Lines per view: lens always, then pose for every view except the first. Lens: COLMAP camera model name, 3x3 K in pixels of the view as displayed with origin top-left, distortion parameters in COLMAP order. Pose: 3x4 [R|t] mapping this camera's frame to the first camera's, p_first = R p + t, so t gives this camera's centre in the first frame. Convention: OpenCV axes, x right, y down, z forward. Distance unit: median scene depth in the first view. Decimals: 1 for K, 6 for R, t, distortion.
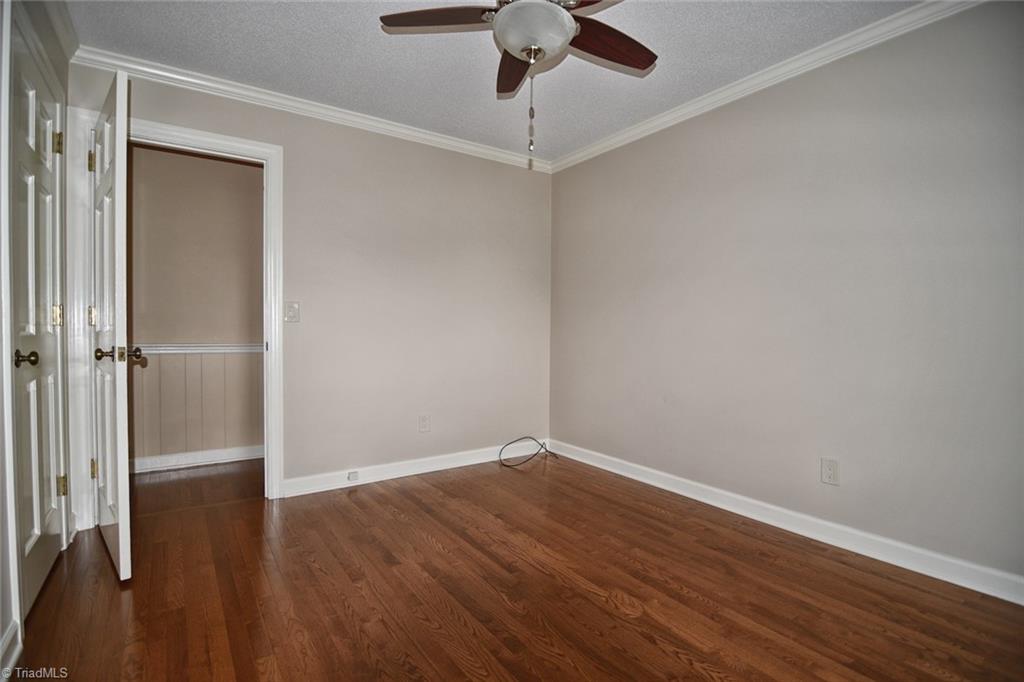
lens RADIAL K [[496.0, 0, 517.3], [0, 496.0, 341.4], [0, 0, 1]] dist [-0.002572, -0.012482]
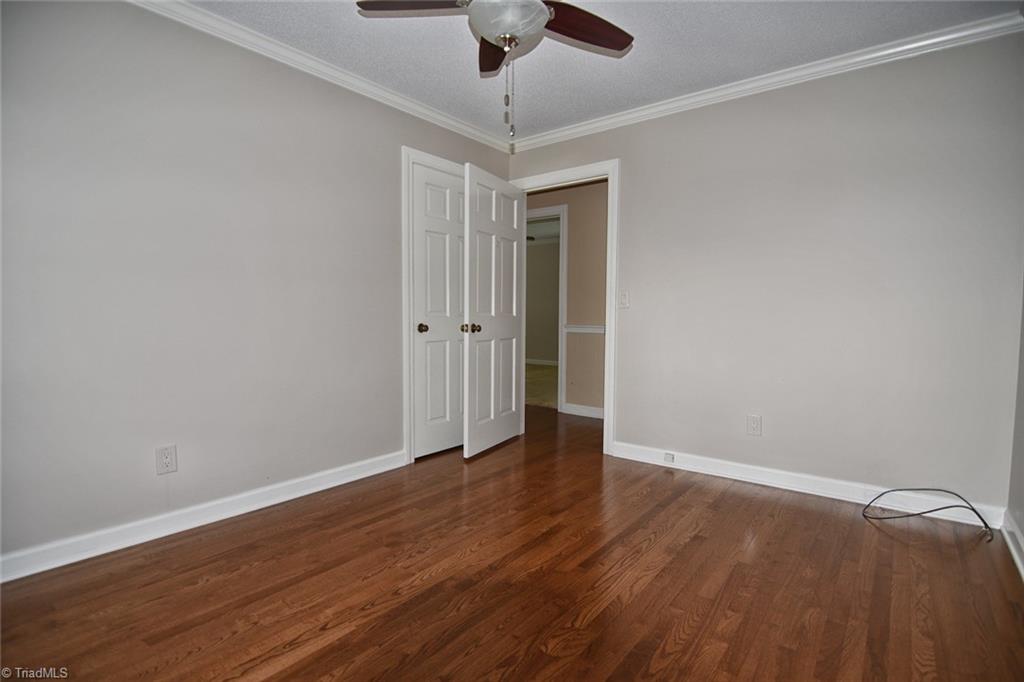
lens RADIAL K [[496.0, 0, 503.4], [0, 496.0, 347.2], [0, 0, 1]] dist [-0.002572, -0.012482]
pose [[0.282011, 0.059751, -0.957549, 0.737914], [-0.027420, 0.998153, 0.054209, -0.004905], [0.959019, 0.010968, 0.283128, 0.508021]]
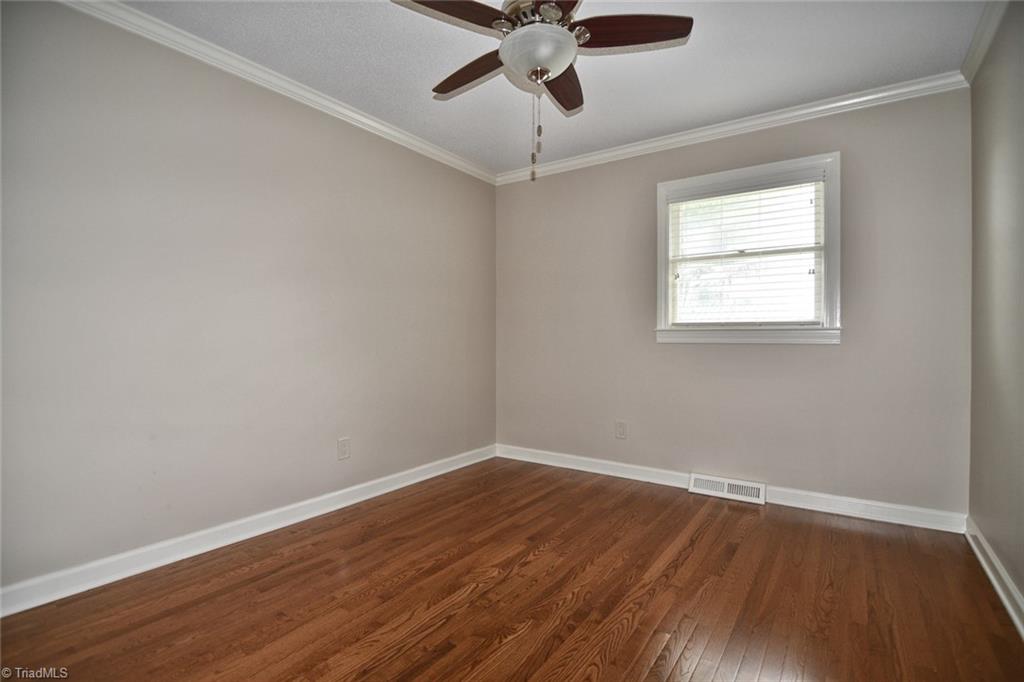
lens RADIAL K [[496.0, 0, 505.3], [0, 496.0, 337.9], [0, 0, 1]] dist [-0.002572, -0.012482]
pose [[-0.349836, -0.006135, 0.936791, -0.675867], [0.018632, 0.999735, 0.013505, -0.026483], [-0.936626, 0.022178, -0.349629, 1.039015]]
